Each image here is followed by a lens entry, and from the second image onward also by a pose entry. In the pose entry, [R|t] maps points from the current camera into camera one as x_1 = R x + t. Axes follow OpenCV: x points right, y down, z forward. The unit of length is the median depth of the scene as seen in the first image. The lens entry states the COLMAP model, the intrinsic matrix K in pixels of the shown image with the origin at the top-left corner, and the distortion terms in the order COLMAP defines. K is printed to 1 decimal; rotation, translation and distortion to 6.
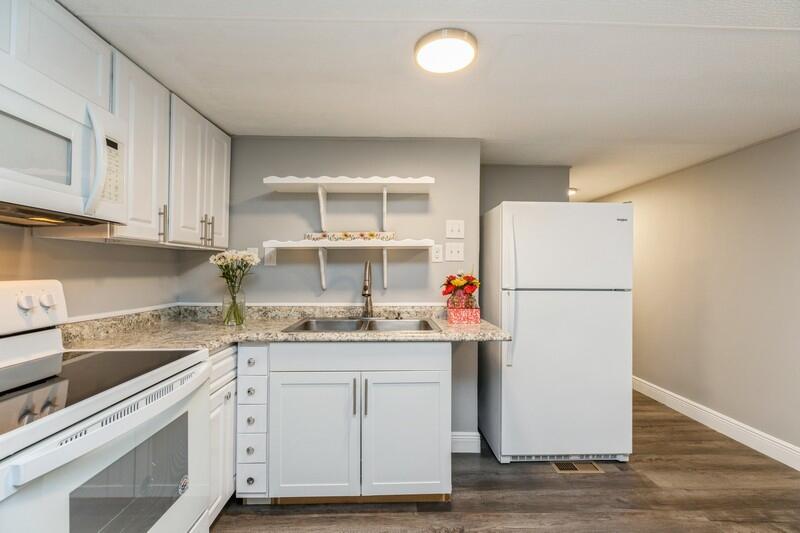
lens RADIAL K [[355.5, 0, 399.0], [0, 355.5, 267.3], [0, 0, 1]] dist [0.003836, -0.000254]
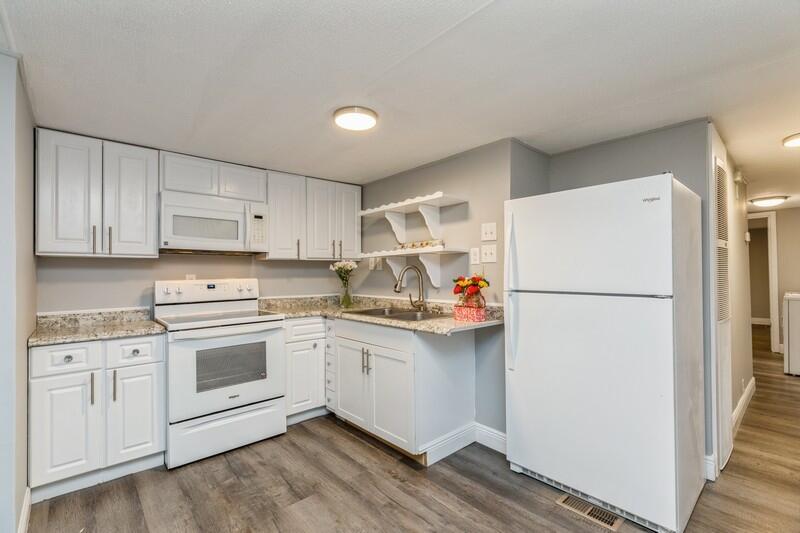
lens RADIAL K [[361.5, 0, 398.7], [0, 361.5, 267.0], [0, 0, 1]] dist [0.003315, -0.000047]
pose [[0.640793, -0.021408, -0.767415, 0.886847], [0.016584, 0.999764, -0.014042, 0.005958], [0.767534, -0.003729, 0.640997, 0.136678]]
